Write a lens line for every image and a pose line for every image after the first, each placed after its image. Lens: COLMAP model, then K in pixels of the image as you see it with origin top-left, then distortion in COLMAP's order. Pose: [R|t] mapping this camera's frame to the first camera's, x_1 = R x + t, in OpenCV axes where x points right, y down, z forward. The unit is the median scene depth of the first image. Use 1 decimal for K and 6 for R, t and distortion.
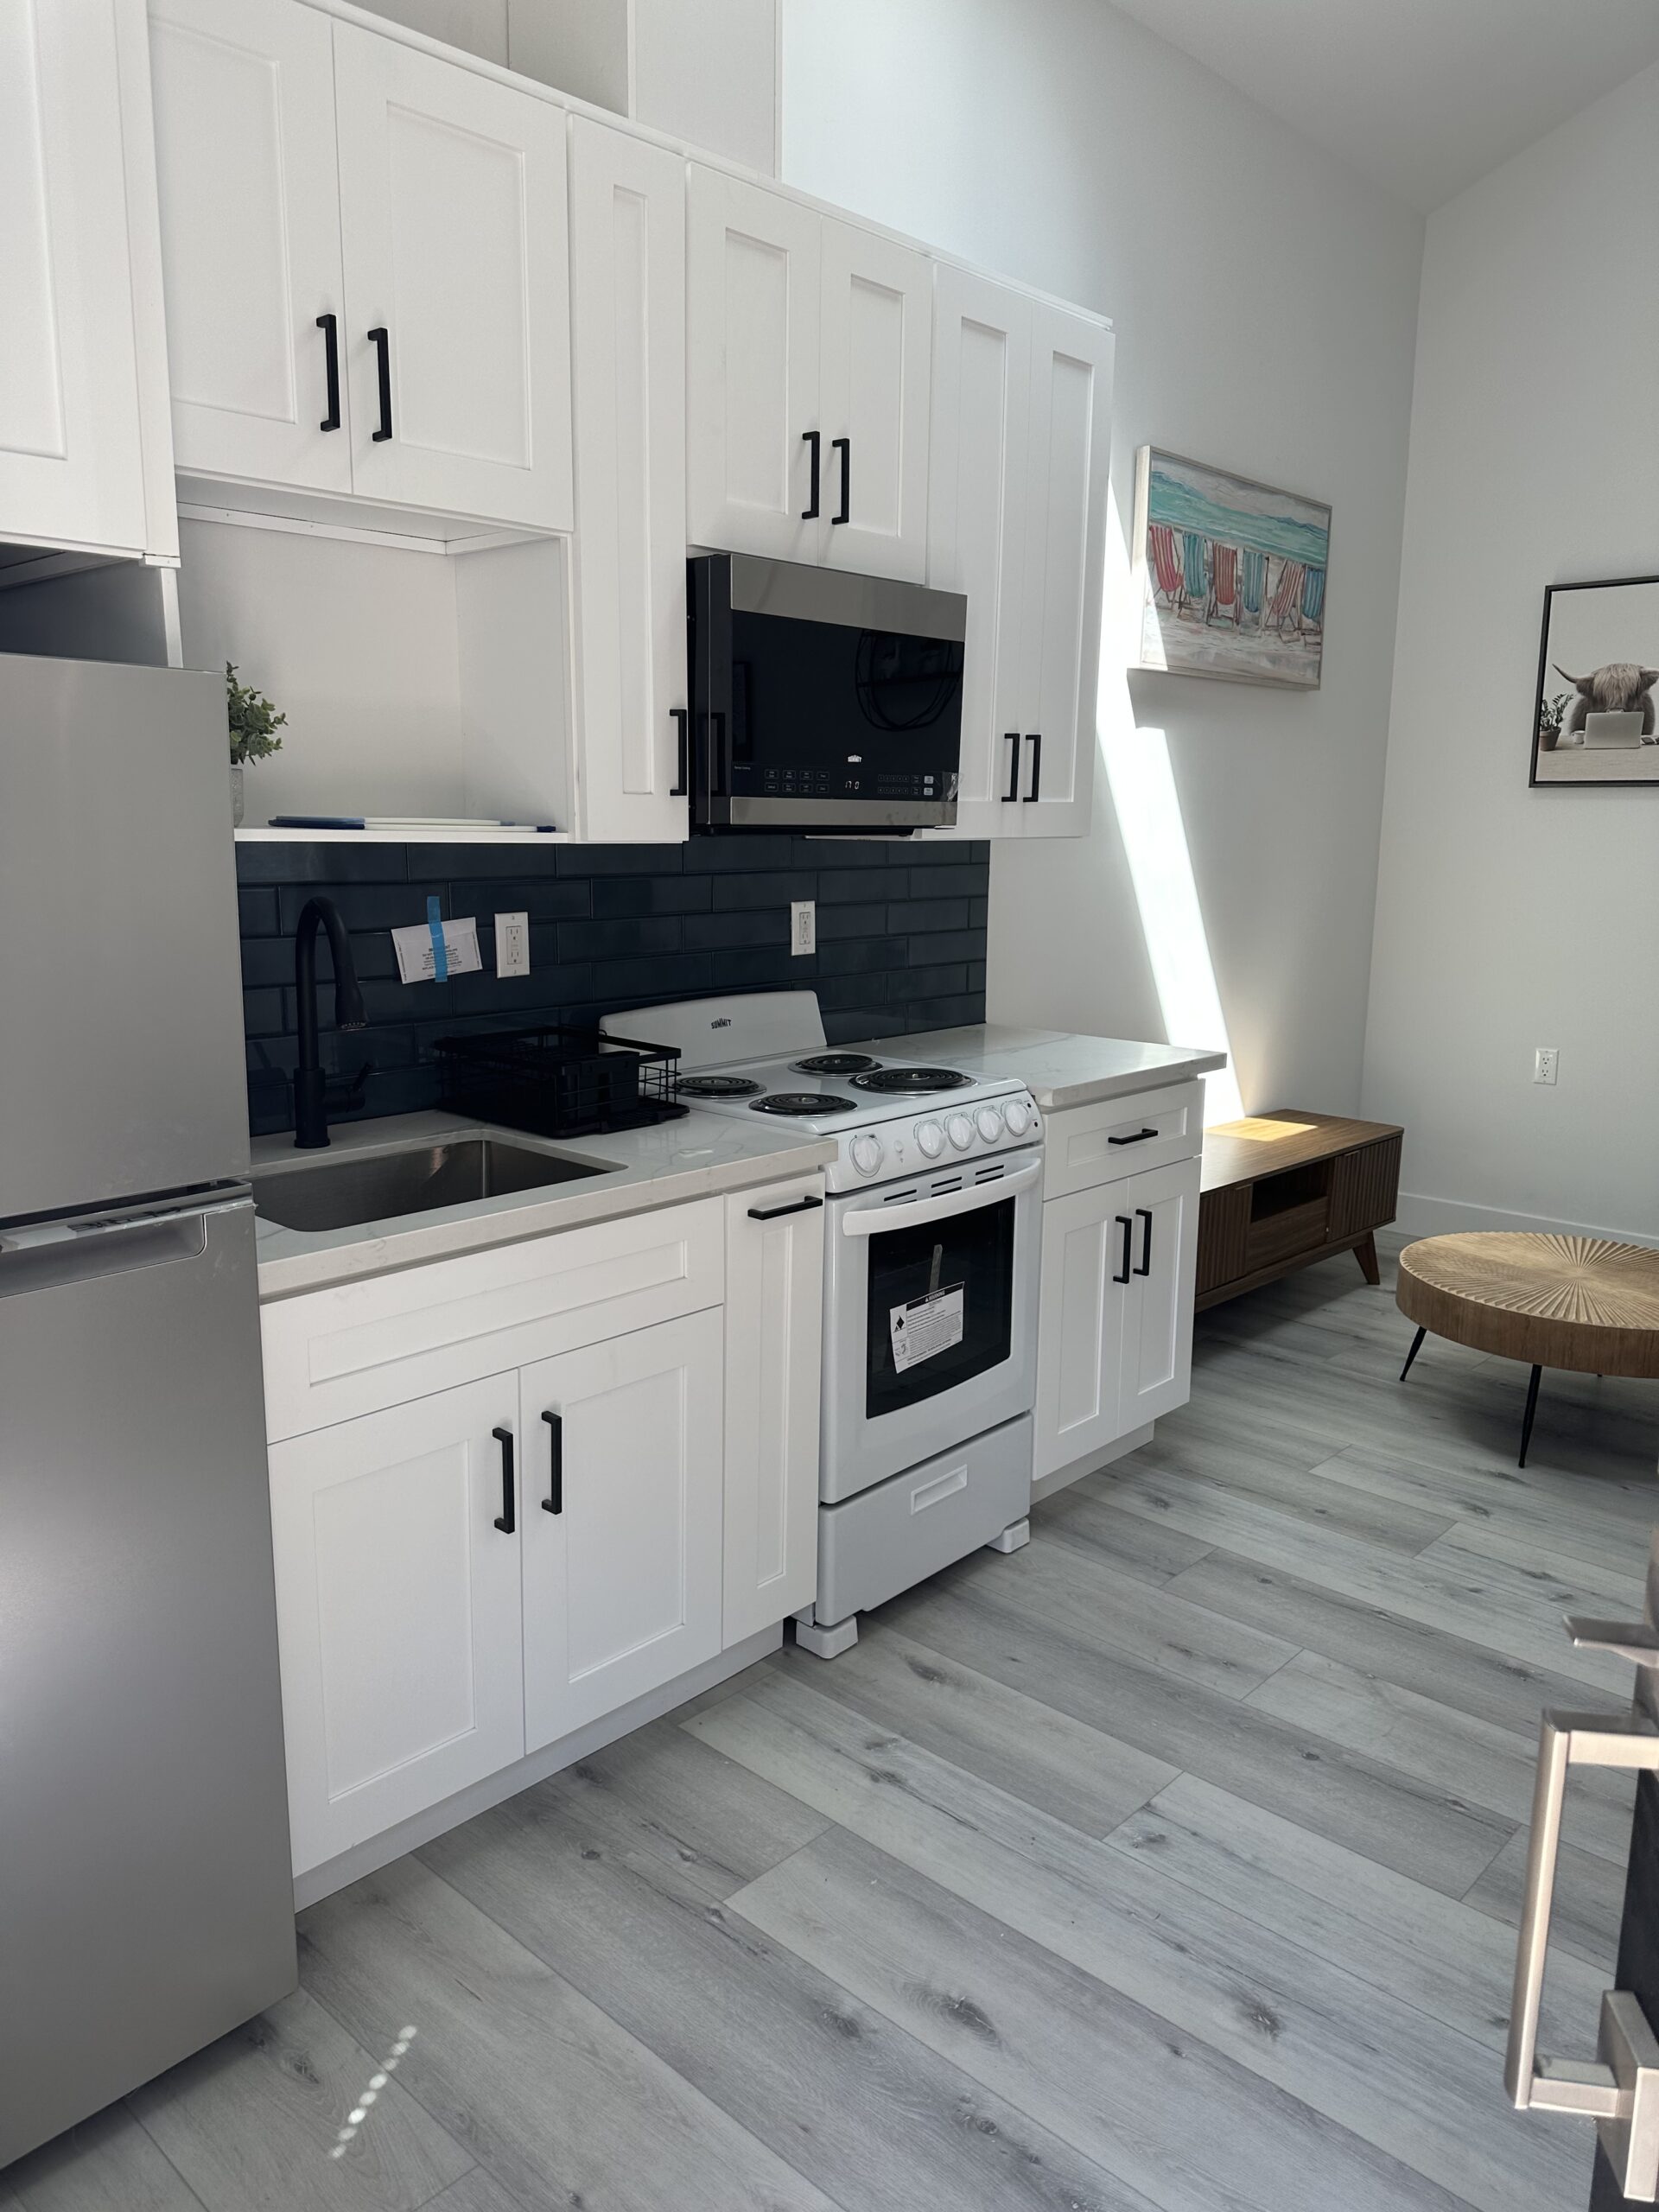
lens RADIAL K [[1559.2, 0, 810.5], [0, 1559.2, 1092.0], [0, 0, 1]] dist [0.071890, -0.120665]
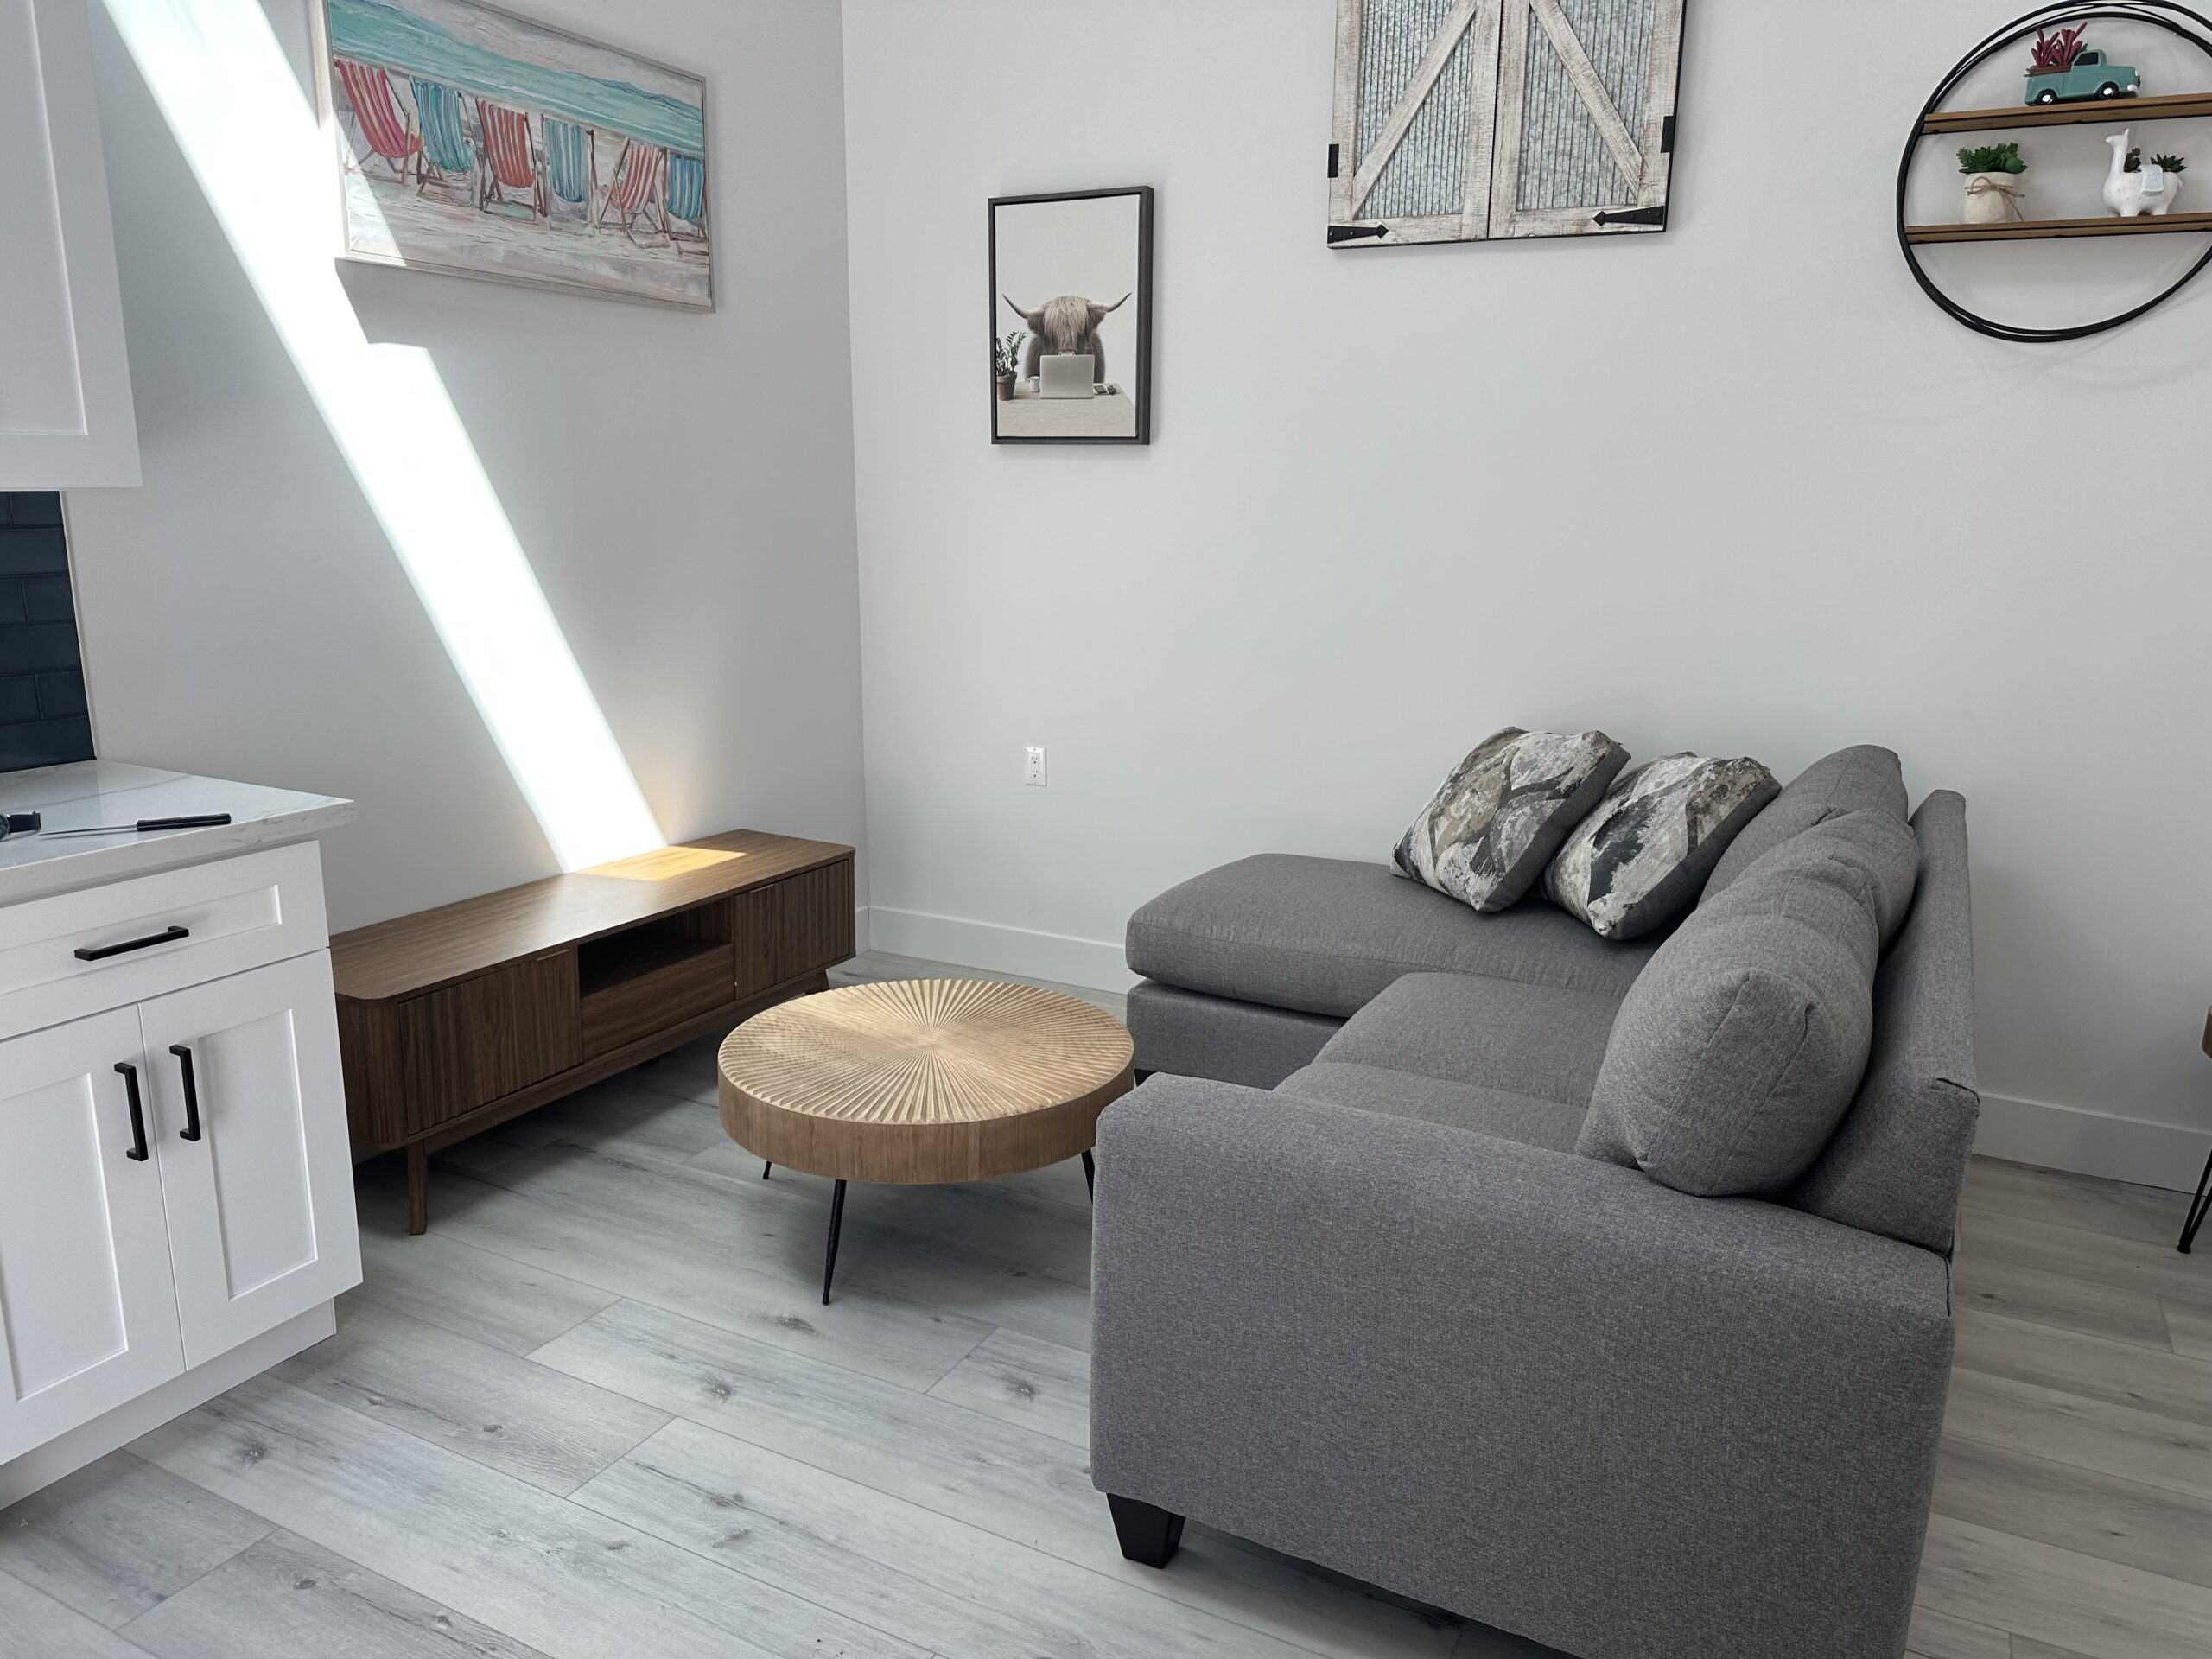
lens RADIAL K [[1554.9, 0, 1114.7], [0, 1554.9, 837.9], [0, 0, 1]] dist [0.095671, -0.121396]
pose [[0.960661, -0.056886, 0.271835, 0.328470], [0.042974, 0.997457, 0.056864, -0.028346], [-0.274379, -0.042945, 0.960662, 0.179756]]
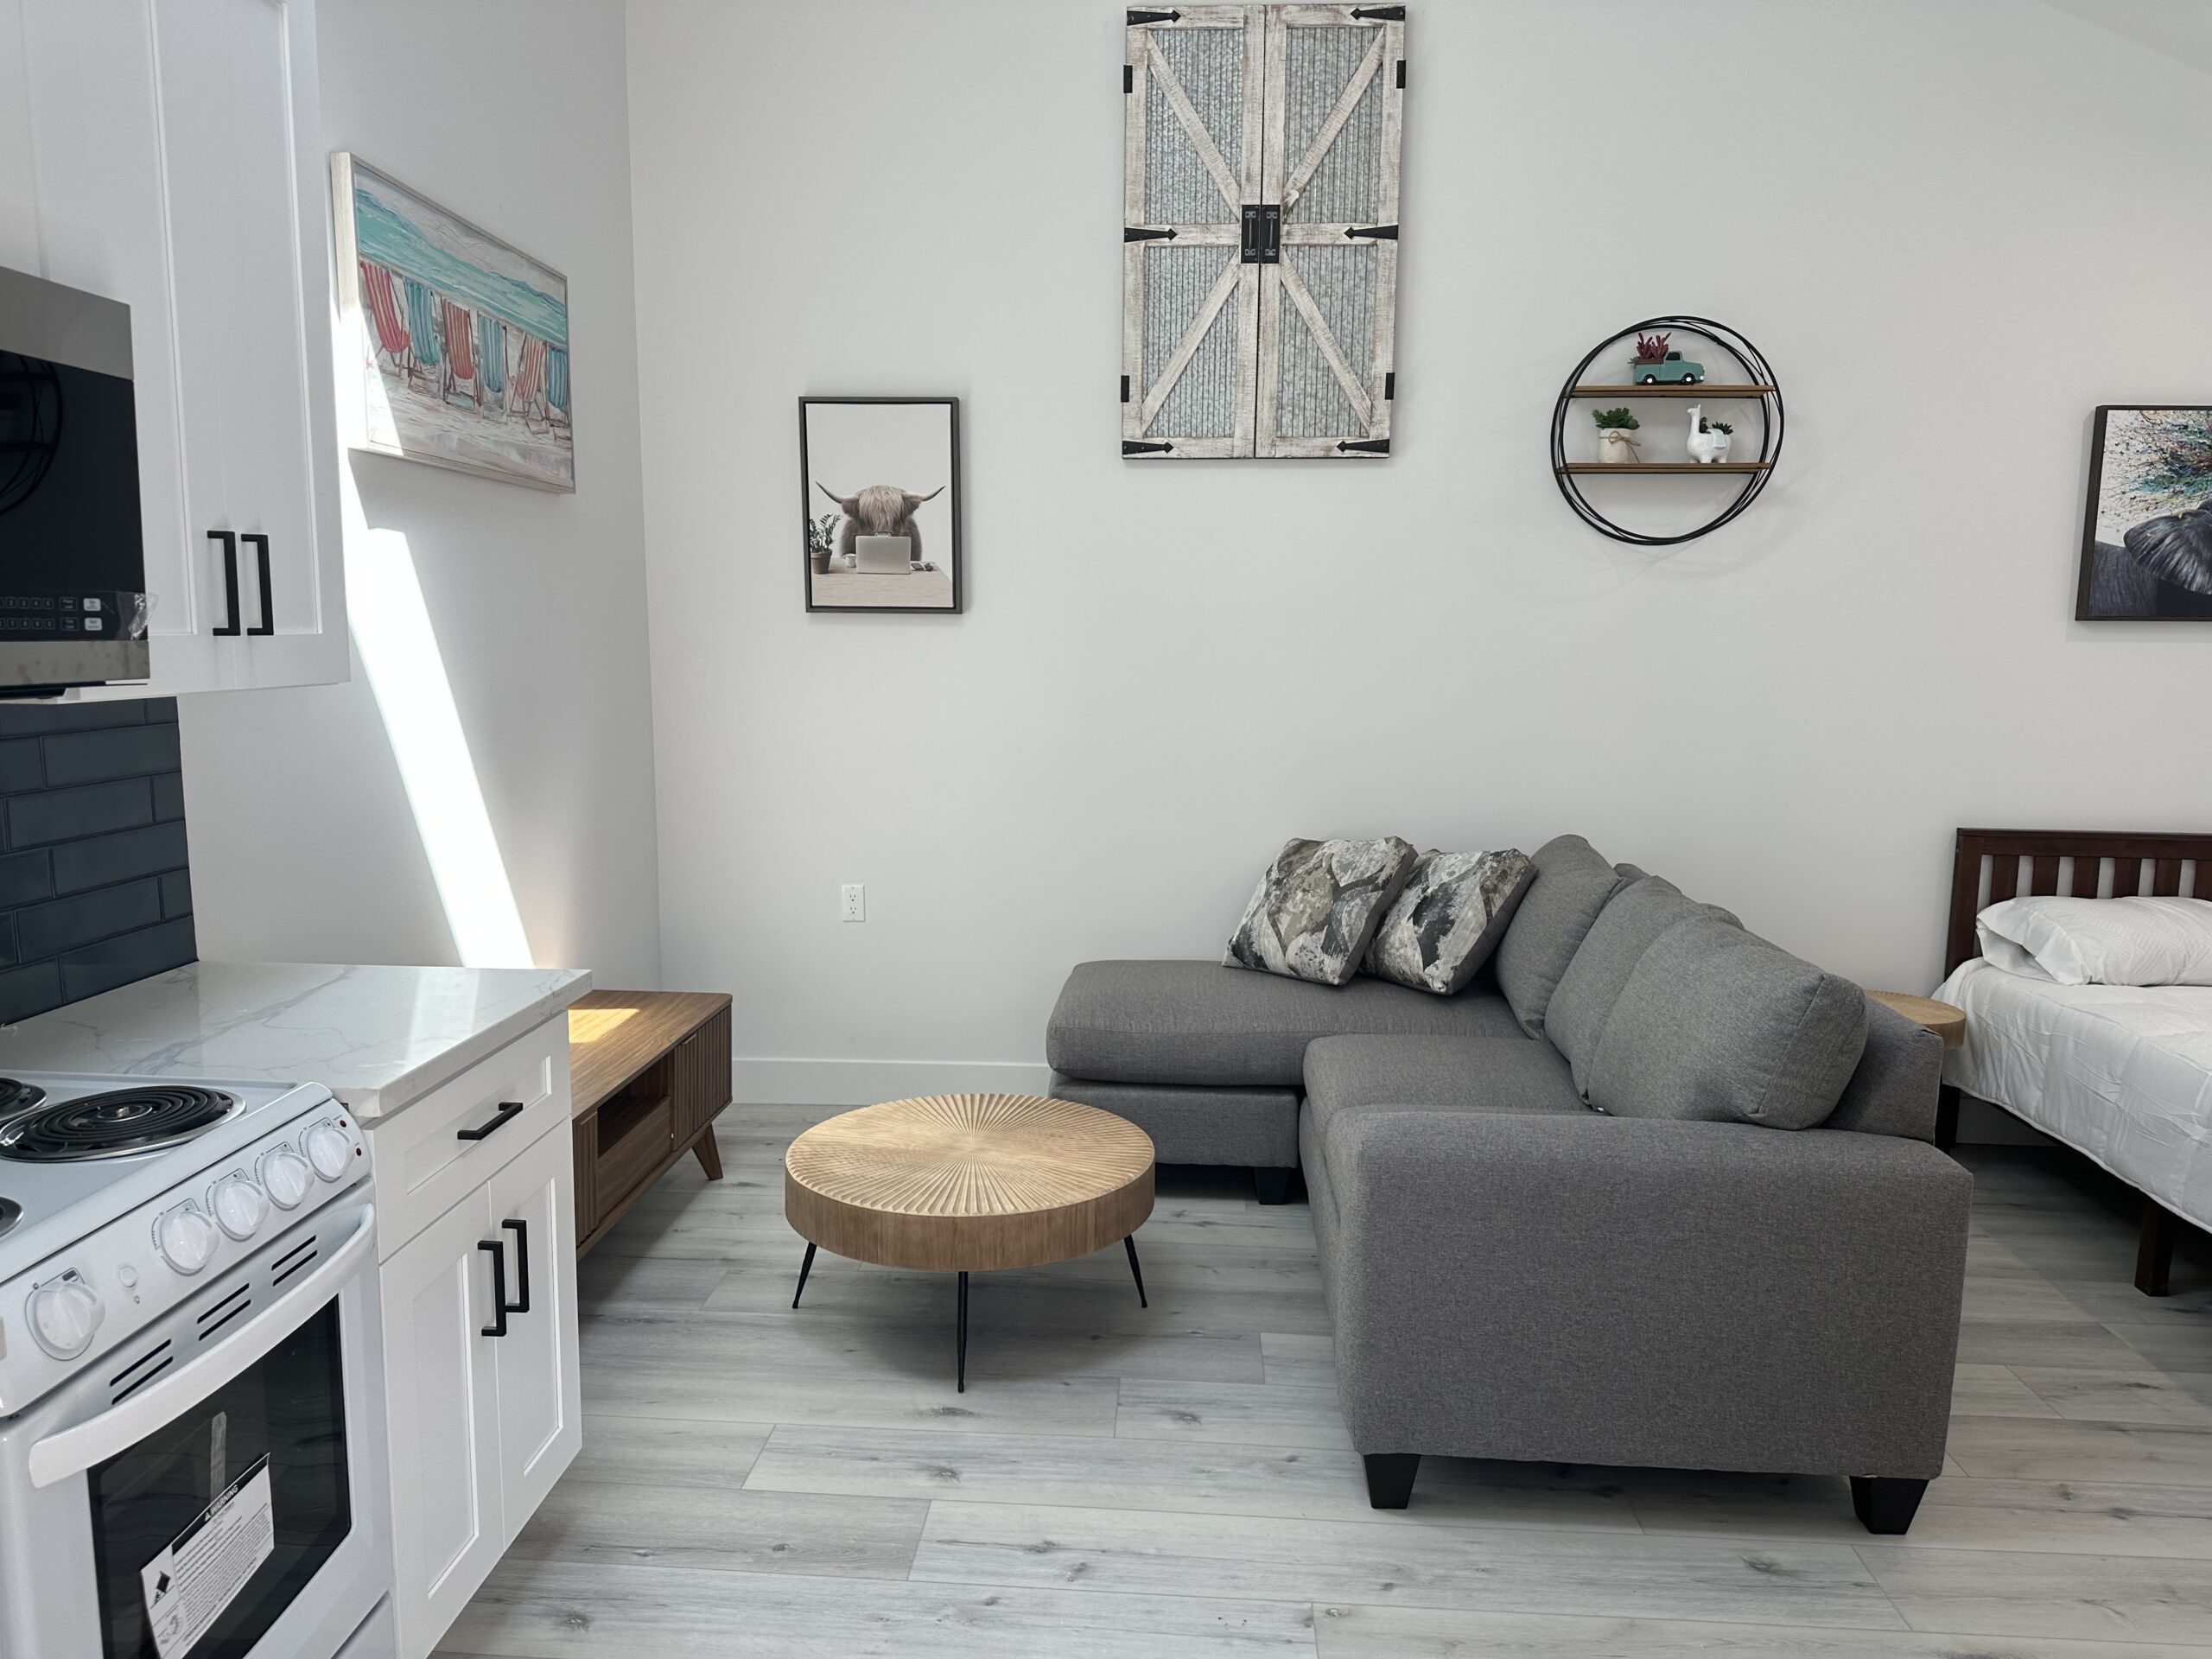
lens RADIAL K [[1546.8, 0, 1094.8], [0, 1546.8, 835.8], [0, 0, 1]] dist [0.170337, -0.299702]
pose [[0.769156, -0.089338, 0.632785, -0.014117], [0.113370, 0.993550, 0.002470, -0.052014], [-0.628924, 0.069839, 0.774323, 0.216053]]
